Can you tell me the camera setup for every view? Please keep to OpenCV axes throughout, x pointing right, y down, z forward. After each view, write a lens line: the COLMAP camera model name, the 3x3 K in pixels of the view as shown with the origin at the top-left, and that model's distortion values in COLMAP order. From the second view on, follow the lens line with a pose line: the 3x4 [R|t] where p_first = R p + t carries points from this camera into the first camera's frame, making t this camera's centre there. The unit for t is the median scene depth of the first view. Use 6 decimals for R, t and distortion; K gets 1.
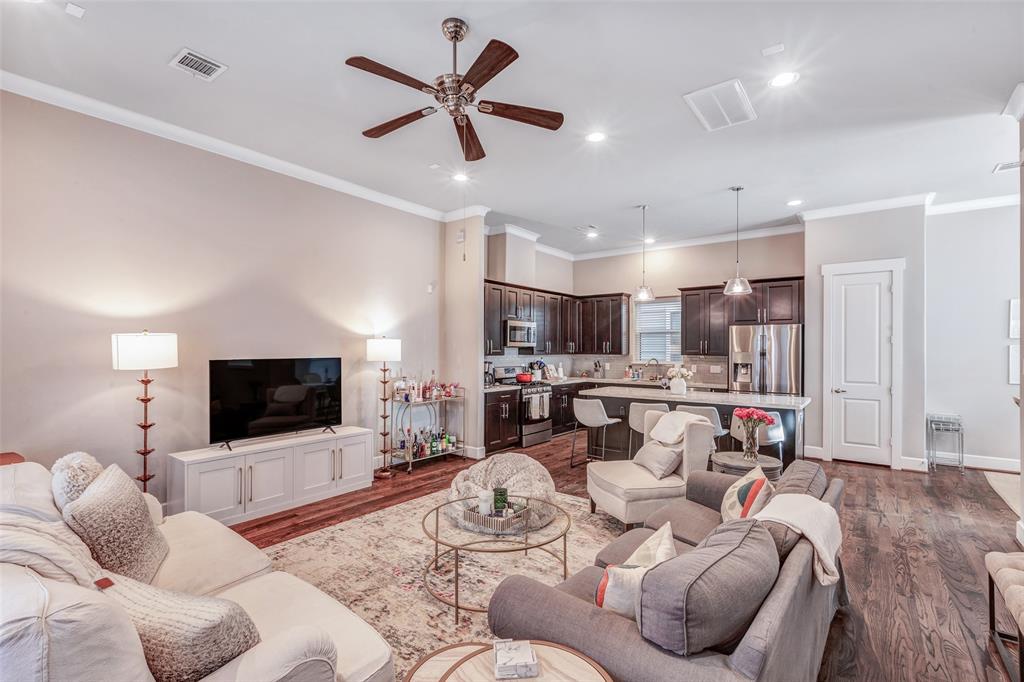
lens RADIAL K [[457.6, 0, 518.2], [0, 457.6, 349.1], [0, 0, 1]] dist [0.002059, -0.002087]
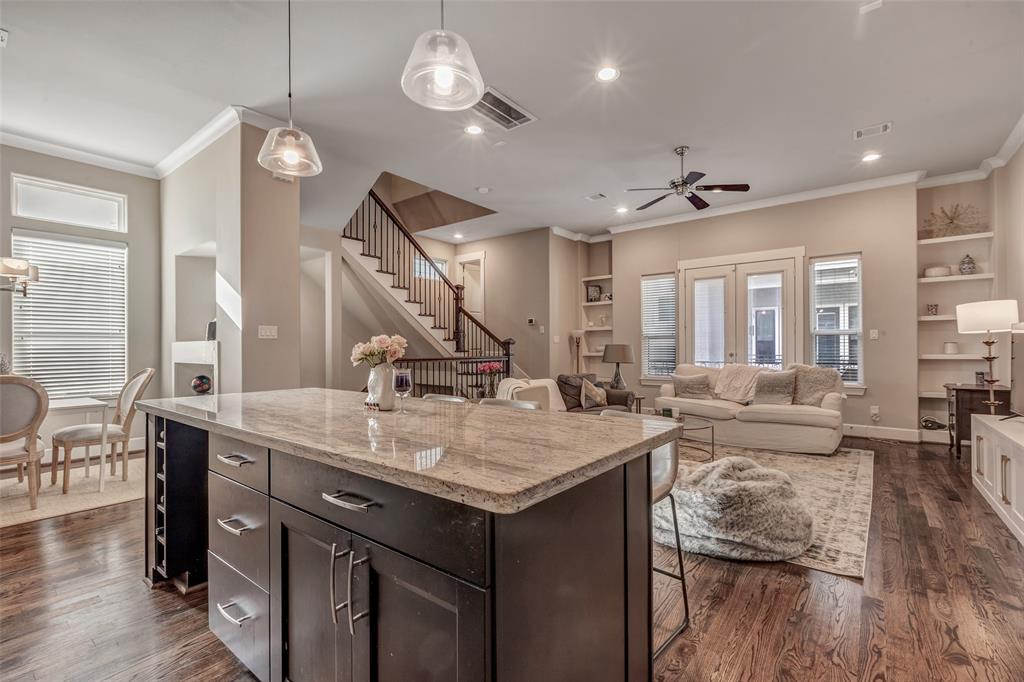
lens RADIAL K [[457.6, 0, 516.1], [0, 457.6, 344.0], [0, 0, 1]] dist [0.002059, -0.002087]
pose [[-0.999882, 0.001363, 0.015327, 0.201037], [0.001263, 0.999978, -0.006532, 0.040513], [-0.015336, -0.006512, -0.999861, 1.128632]]
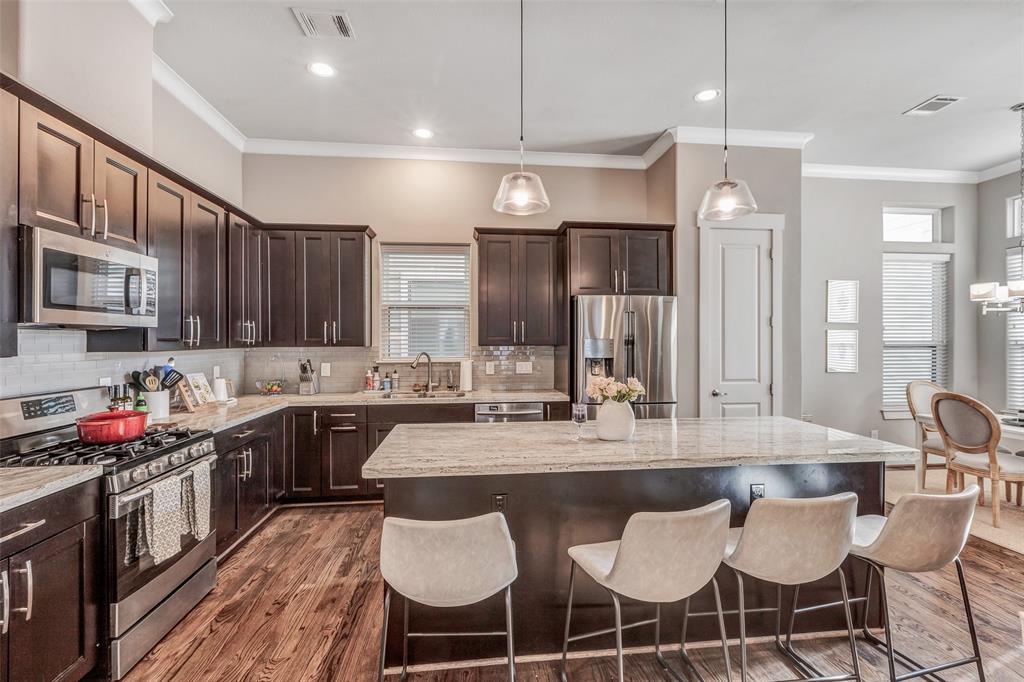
lens RADIAL K [[457.6, 0, 518.7], [0, 457.6, 338.2], [0, 0, 1]] dist [0.002059, -0.002087]
pose [[0.722159, -0.003889, 0.691716, -0.003613], [0.003535, 0.999992, 0.001932, 0.003398], [-0.691718, 0.001050, 0.722167, 0.629368]]
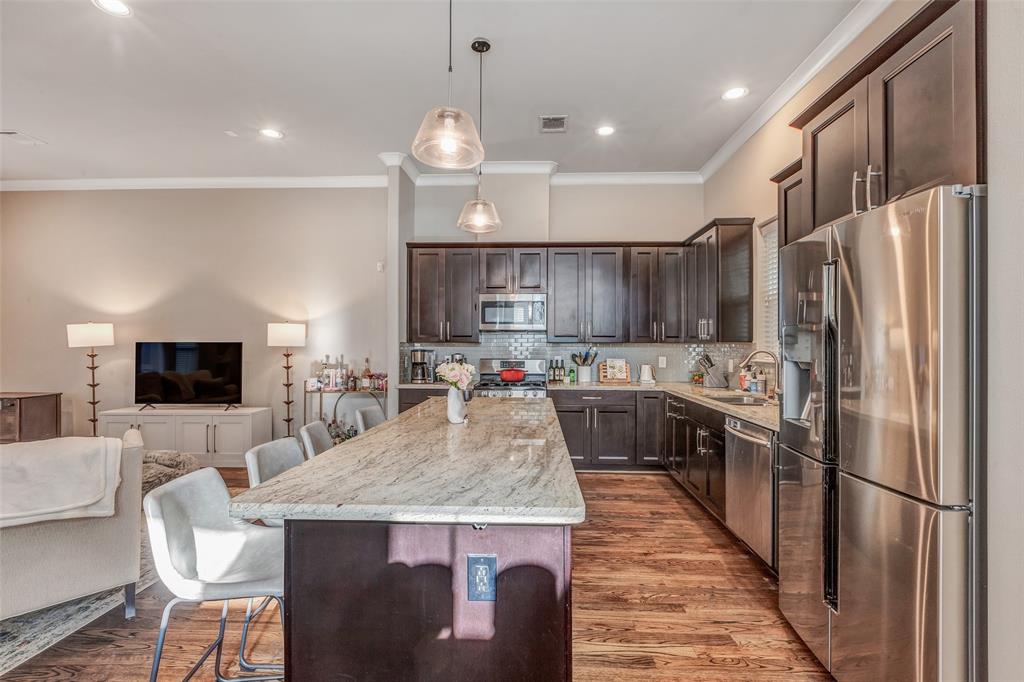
lens RADIAL K [[457.6, 0, 515.7], [0, 457.6, 344.1], [0, 0, 1]] dist [0.002059, -0.002087]
pose [[0.570030, -0.003473, -0.821616, 0.629096], [-0.000072, 0.999991, -0.004277, 0.020167], [0.821624, 0.002497, 0.570025, 0.656719]]
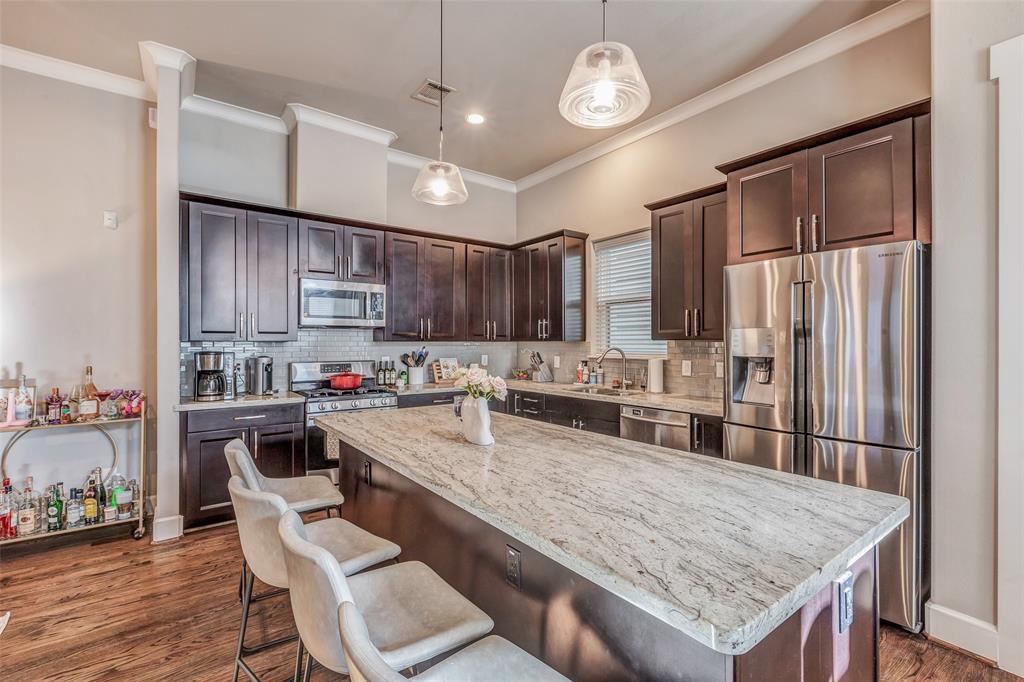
lens RADIAL K [[457.6, 0, 516.2], [0, 457.6, 339.4], [0, 0, 1]] dist [0.002059, -0.002087]
pose [[0.963329, -0.006078, -0.268254, 0.392970], [0.003680, 0.999949, -0.009441, 0.018720], [0.268297, 0.008108, 0.963302, 0.554390]]
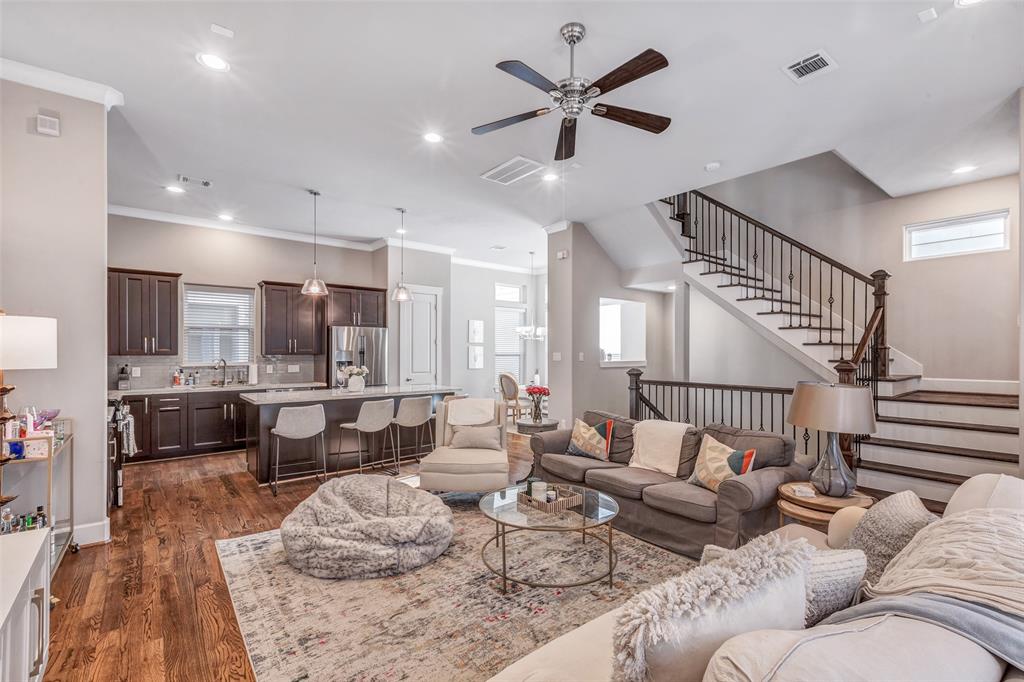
lens RADIAL K [[457.6, 0, 515.6], [0, 457.6, 350.2], [0, 0, 1]] dist [0.002059, -0.002087]
pose [[0.238491, 0.001571, 0.971143, -0.460184], [0.000189, 0.999999, -0.001664, 0.006936], [-0.971145, 0.000580, 0.238490, 0.342987]]
